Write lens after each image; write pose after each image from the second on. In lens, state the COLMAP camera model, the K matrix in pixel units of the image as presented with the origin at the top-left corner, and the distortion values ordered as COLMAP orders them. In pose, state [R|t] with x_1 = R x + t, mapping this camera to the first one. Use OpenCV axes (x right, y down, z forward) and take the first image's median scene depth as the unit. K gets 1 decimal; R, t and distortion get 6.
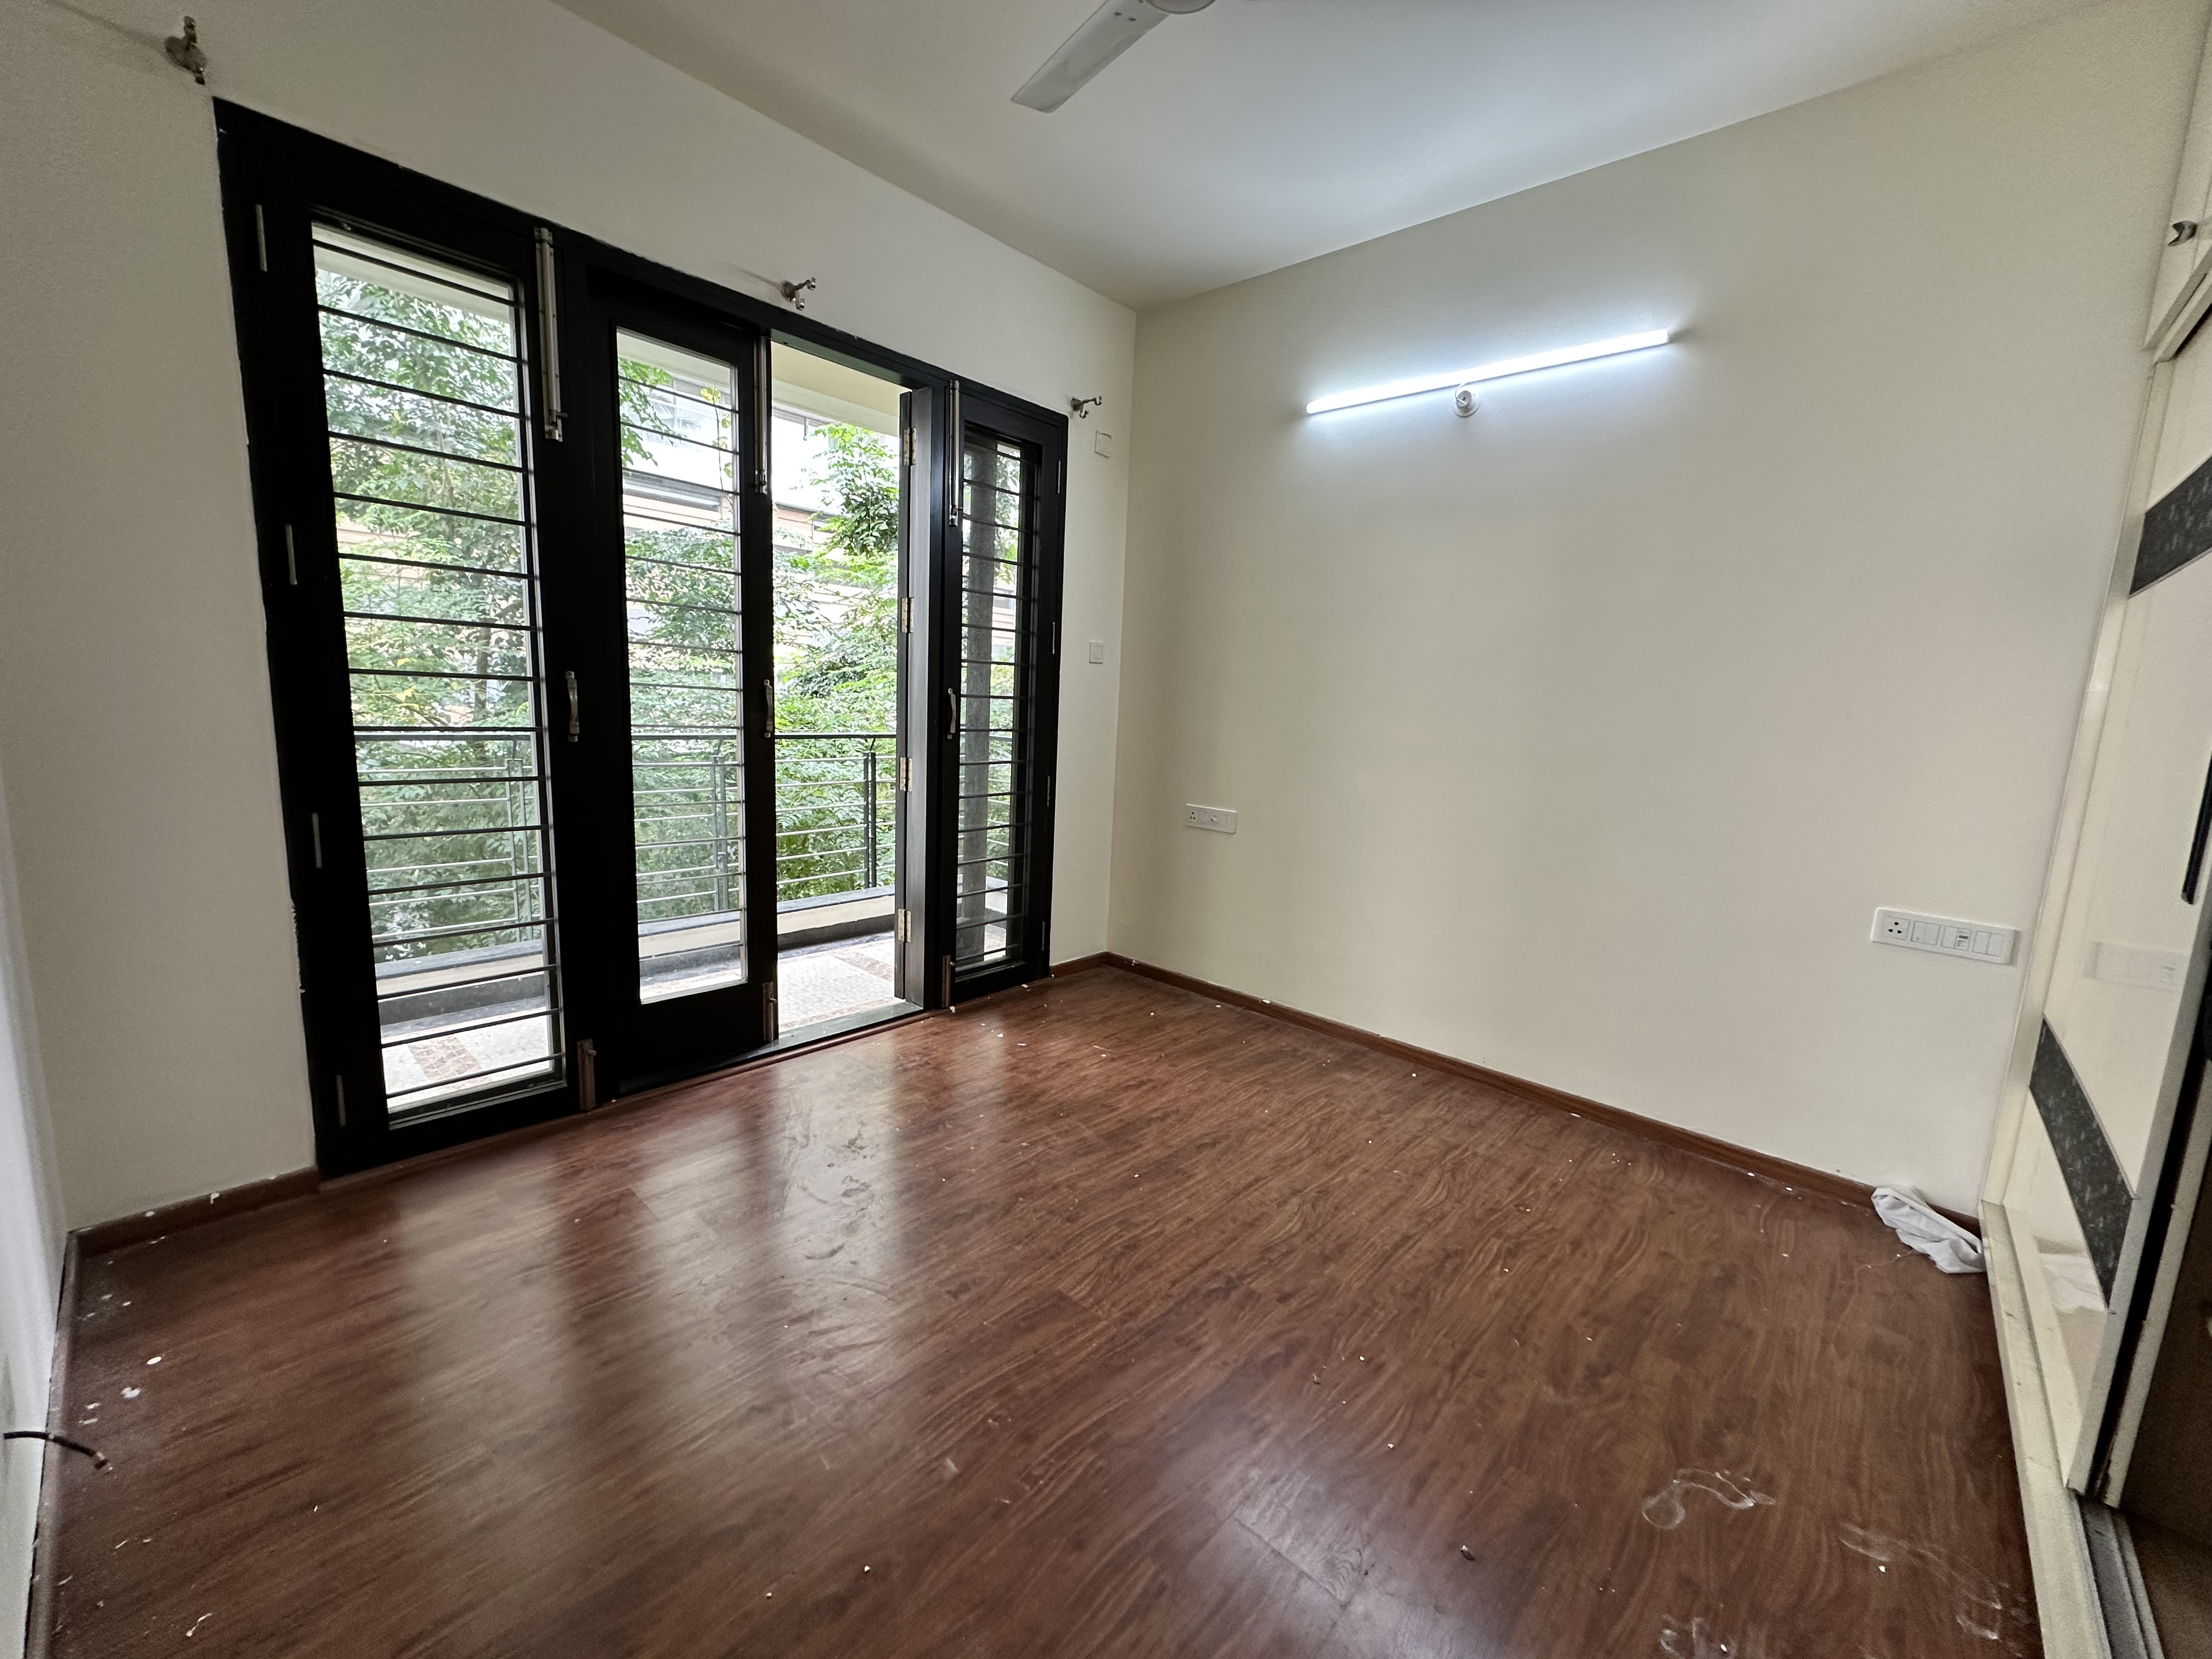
lens RADIAL K [[880.8, 0, 1104.6], [0, 880.8, 830.1], [0, 0, 1]] dist [-0.003866, 0.000415]
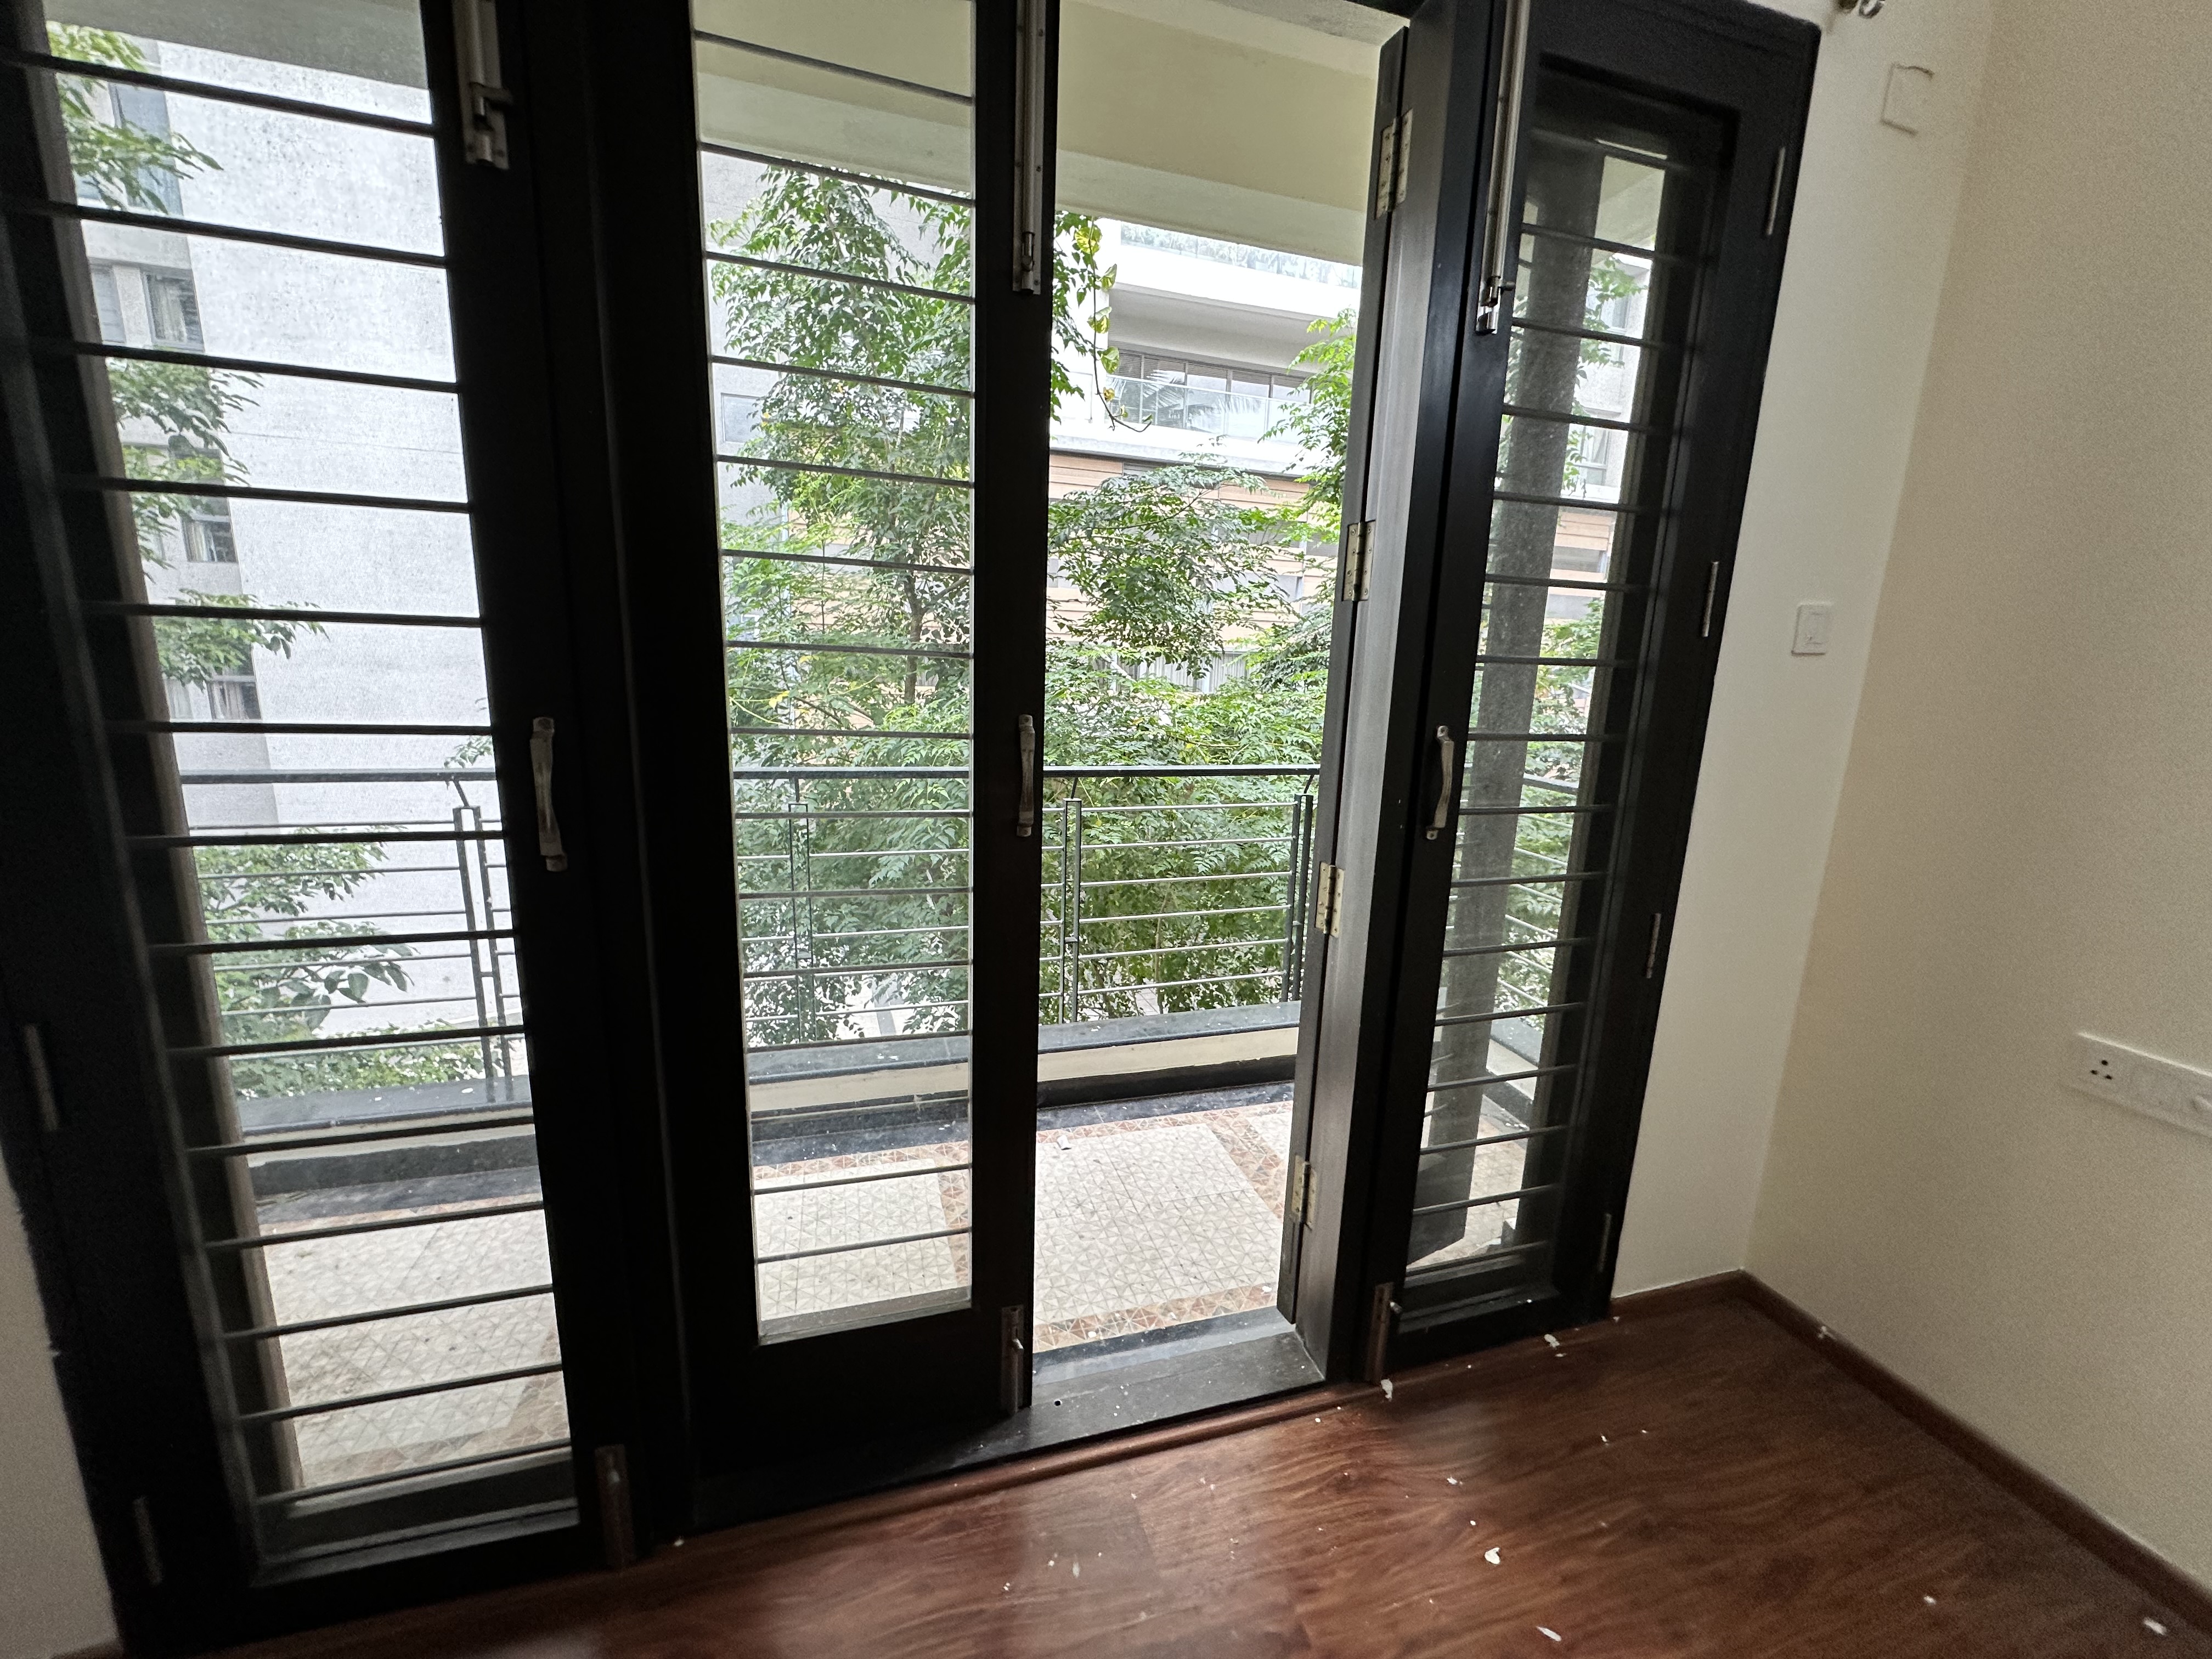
lens RADIAL K [[880.8, 0, 1108.0], [0, 880.8, 828.3], [0, 0, 1]] dist [-0.003866, 0.000415]
pose [[0.858626, 0.086800, -0.505199, -0.089993], [-0.073962, 0.996224, 0.045460, -0.113694], [0.507238, -0.001668, 0.861804, 0.522961]]
